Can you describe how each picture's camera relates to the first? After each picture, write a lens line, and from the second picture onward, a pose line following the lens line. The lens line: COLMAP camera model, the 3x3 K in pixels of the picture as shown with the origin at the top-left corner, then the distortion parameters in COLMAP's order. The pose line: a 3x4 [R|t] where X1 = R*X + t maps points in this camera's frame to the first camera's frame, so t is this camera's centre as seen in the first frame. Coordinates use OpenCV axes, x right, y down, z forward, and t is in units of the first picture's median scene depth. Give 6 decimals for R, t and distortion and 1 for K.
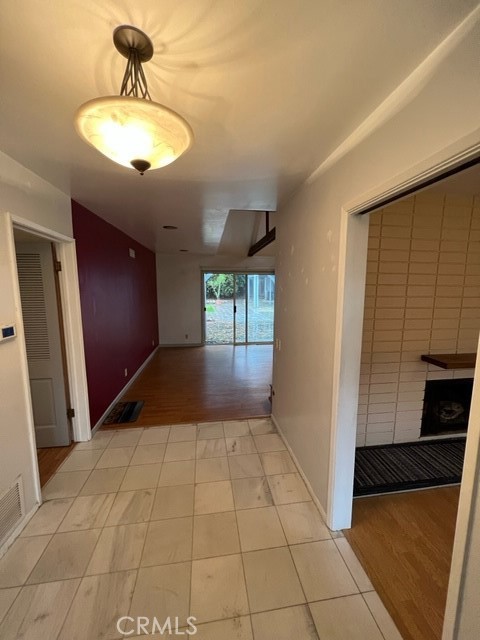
lens RADIAL K [[255.3, 0, 240.3], [0, 255.3, 321.0], [0, 0, 1]] dist [-0.000277, -0.000545]
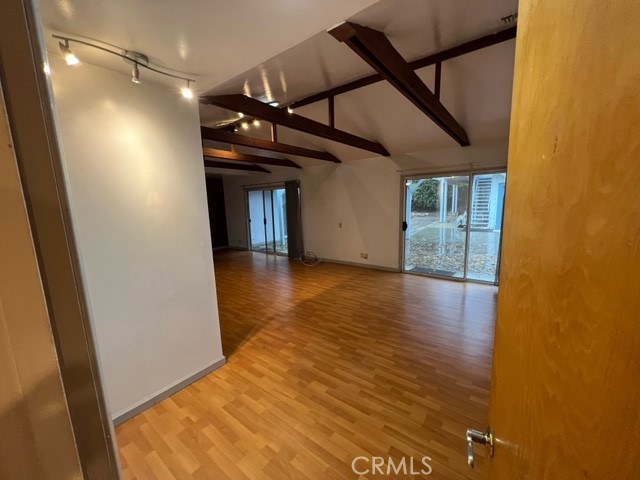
lens RADIAL K [[255.3, 0, 324.2], [0, 255.3, 241.8], [0, 0, 1]] dist [-0.000277, -0.000545]
pose [[0.703461, 0.086555, -0.705444, 0.964499], [-0.064677, 0.996234, 0.057739, -0.038059], [0.707785, 0.005009, 0.706410, 0.389340]]
